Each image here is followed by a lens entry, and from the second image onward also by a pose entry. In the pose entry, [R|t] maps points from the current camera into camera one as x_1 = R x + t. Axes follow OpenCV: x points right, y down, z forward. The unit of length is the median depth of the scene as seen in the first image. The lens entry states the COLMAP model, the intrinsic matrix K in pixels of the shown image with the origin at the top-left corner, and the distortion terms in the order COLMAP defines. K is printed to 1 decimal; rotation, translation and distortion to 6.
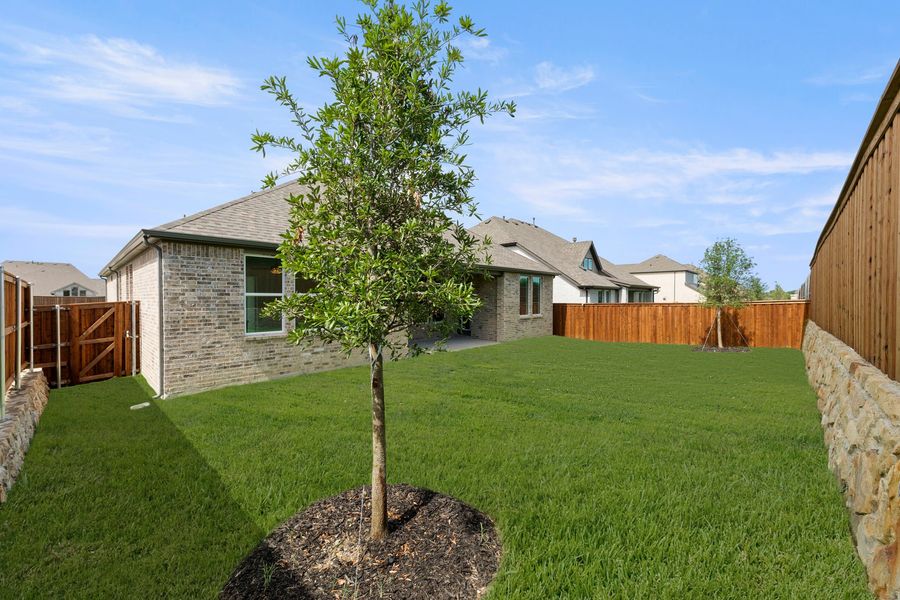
lens RADIAL K [[389.7, 0, 450.0], [0, 389.7, 300.0], [0, 0, 1]] dist [-0.003089, -0.000110]
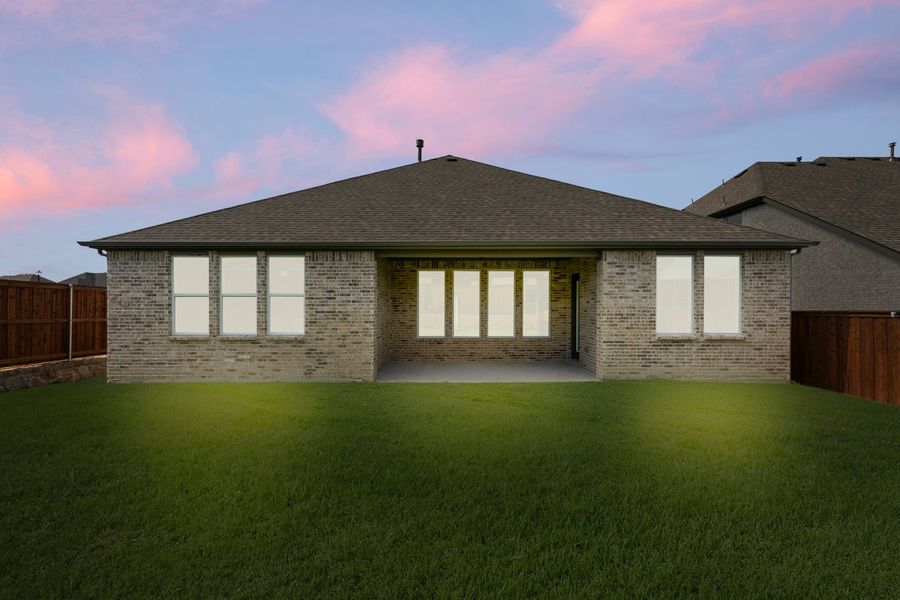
lens RADIAL K [[389.7, 0, 450.0], [0, 389.7, 300.0], [0, 0, 1]] dist [-0.003089, -0.000110]
pose [[0.675103, 0.004639, -0.737709, 0.753757], [-0.007296, 0.999973, -0.000389, -0.006584], [0.737687, 0.005645, 0.675119, 0.877951]]
